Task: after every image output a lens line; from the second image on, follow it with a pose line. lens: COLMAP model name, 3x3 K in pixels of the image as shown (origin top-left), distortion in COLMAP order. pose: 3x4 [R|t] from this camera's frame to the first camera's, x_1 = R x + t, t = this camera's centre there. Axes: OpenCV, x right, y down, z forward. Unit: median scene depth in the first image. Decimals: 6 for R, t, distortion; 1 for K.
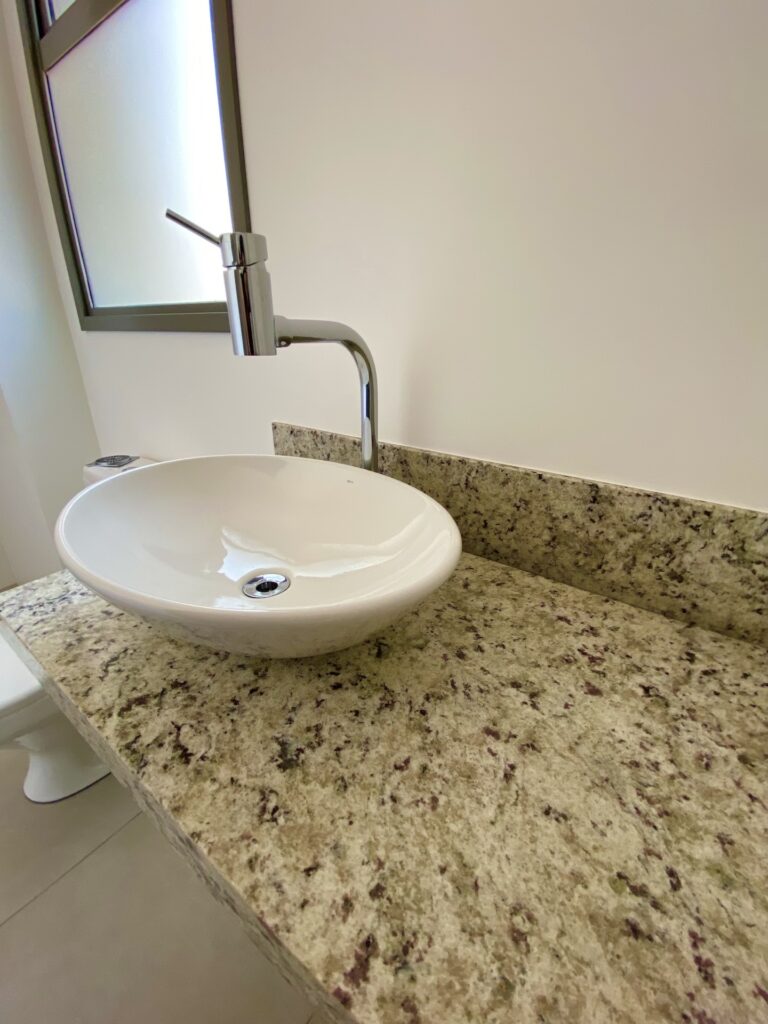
lens RADIAL K [[417.8, 0, 384.0], [0, 417.8, 512.0], [0, 0, 1]] dist [0.032055, -0.022749]
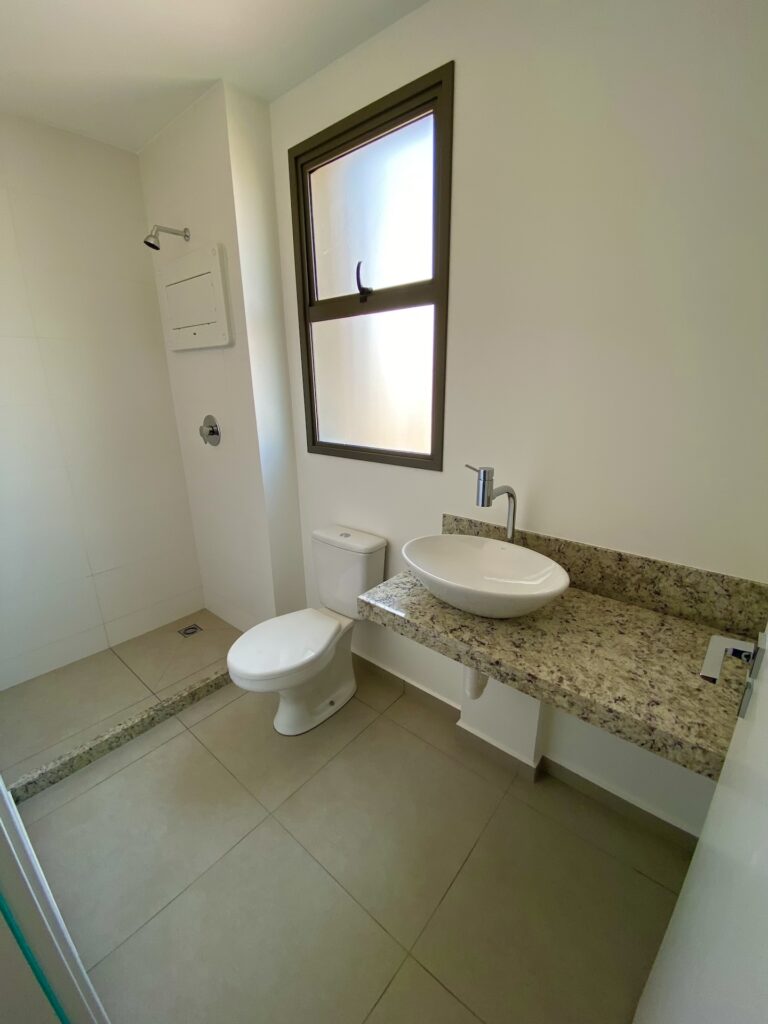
lens RADIAL K [[417.9, 0, 384.0], [0, 417.9, 512.0], [0, 0, 1]] dist [0.014138, -0.018047]
pose [[0.997136, 0.006180, -0.075370, -0.662322], [-0.014452, 0.993860, -0.109700, -0.019080], [0.074230, 0.110475, 0.991103, -1.496384]]
